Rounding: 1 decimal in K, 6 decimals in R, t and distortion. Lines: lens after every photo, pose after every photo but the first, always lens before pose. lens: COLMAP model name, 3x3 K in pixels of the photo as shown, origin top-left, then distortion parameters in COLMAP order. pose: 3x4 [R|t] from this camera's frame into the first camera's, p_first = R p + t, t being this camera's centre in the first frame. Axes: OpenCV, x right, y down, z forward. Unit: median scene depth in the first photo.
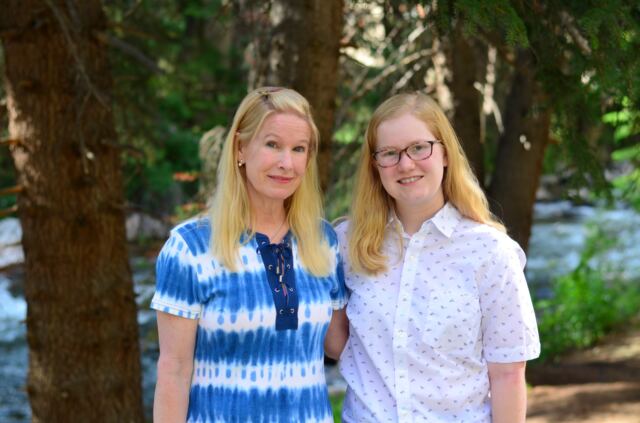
lens RADIAL K [[1424.6, 0, 319.4], [0, 1424.6, 215.5], [0, 0, 1]] dist [-0.123487, 0.000000]
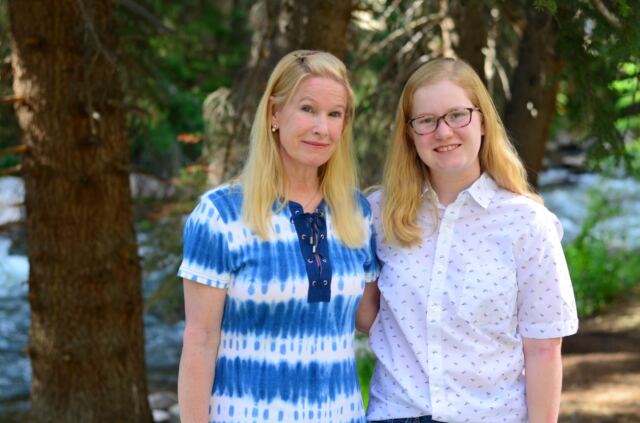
lens RADIAL K [[1424.6, 0, 318.1], [0, 1424.6, 212.7], [0, 0, 1]] dist [-0.123487, 0.000000]
pose [[0.999855, 0.016582, 0.003910, -0.010033], [-0.016671, 0.999570, 0.024105, -0.001168], [-0.003509, -0.024167, 0.999702, 0.013408]]
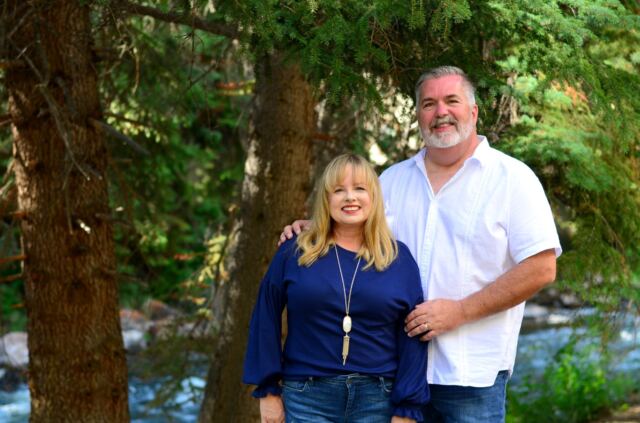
lens RADIAL K [[1424.6, 0, 316.9], [0, 1424.6, 219.1], [0, 0, 1]] dist [-0.123487, 0.000000]
pose [[0.999528, 0.003293, -0.030548, 0.060548], [-0.005596, 0.997121, -0.075625, 0.036920], [0.030211, 0.075761, 0.996668, -0.138449]]
